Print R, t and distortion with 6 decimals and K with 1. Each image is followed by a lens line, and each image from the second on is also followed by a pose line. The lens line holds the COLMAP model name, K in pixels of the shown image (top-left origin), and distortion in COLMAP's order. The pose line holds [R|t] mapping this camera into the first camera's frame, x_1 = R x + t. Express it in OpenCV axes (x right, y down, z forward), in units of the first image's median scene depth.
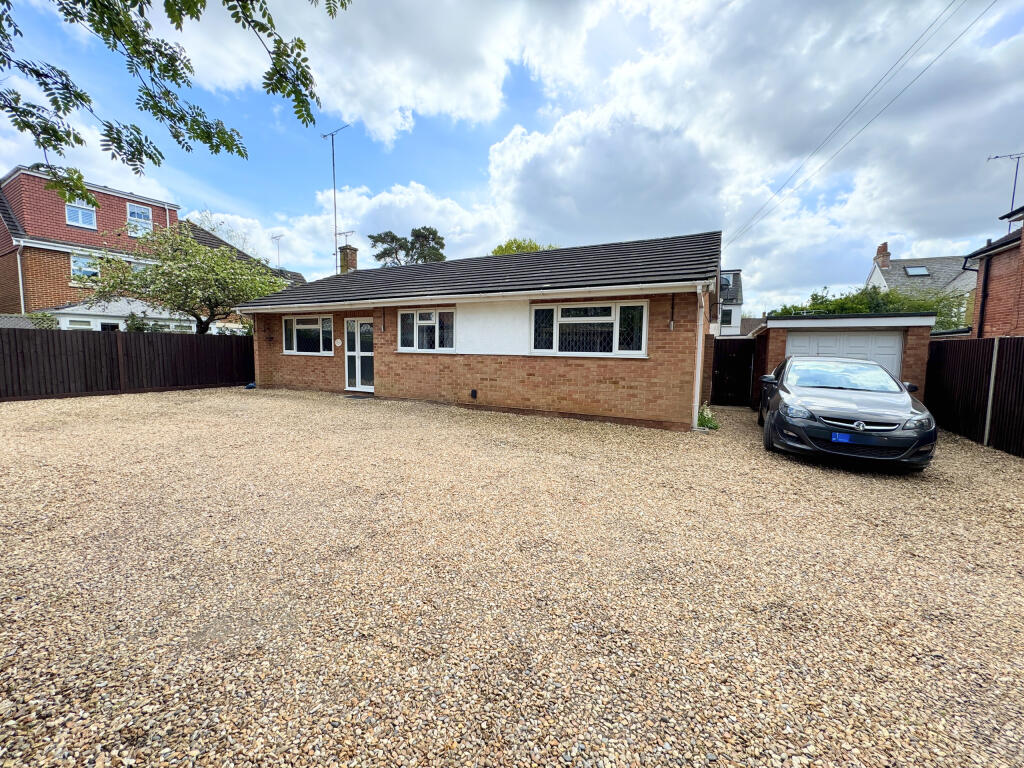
lens RADIAL K [[409.1, 0, 512.3], [0, 409.1, 384.6], [0, 0, 1]] dist [-0.003243, -0.000116]
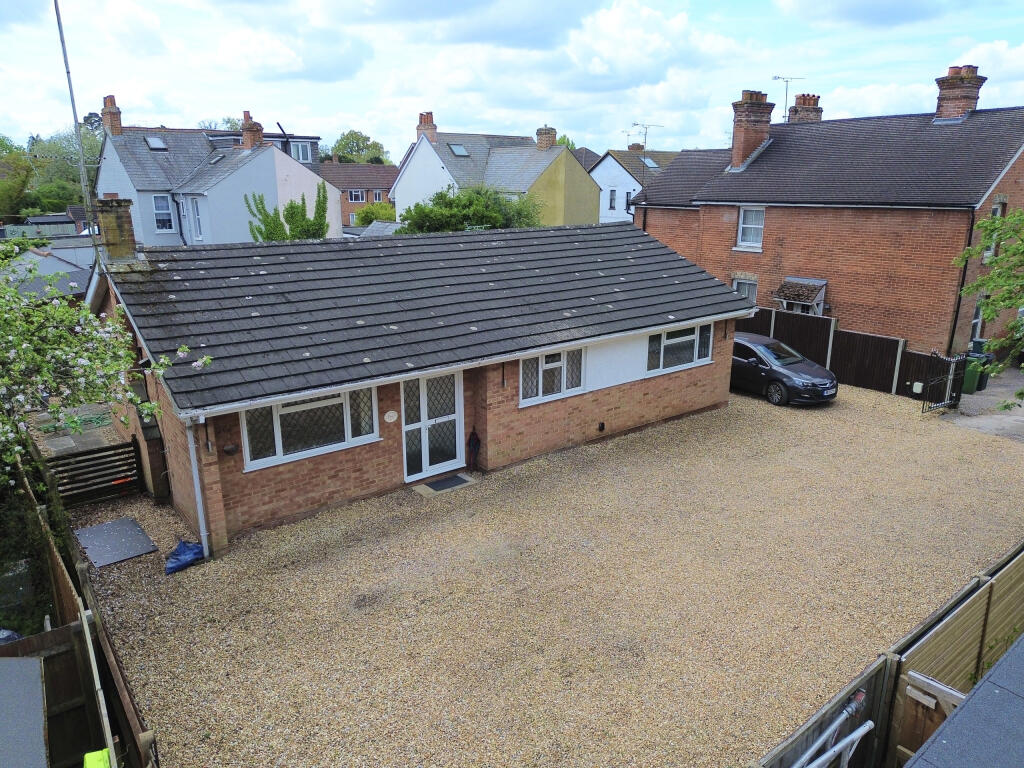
lens RADIAL K [[724.3, 0, 512.3], [0, 724.3, 385.9], [0, 0, 1]] dist [0.034678, 0.000303]
pose [[0.418410, -0.268628, 0.867624, -1.624580], [0.079494, 0.962427, 0.259645, -0.527431], [-0.904773, -0.039668, 0.424044, 0.459079]]
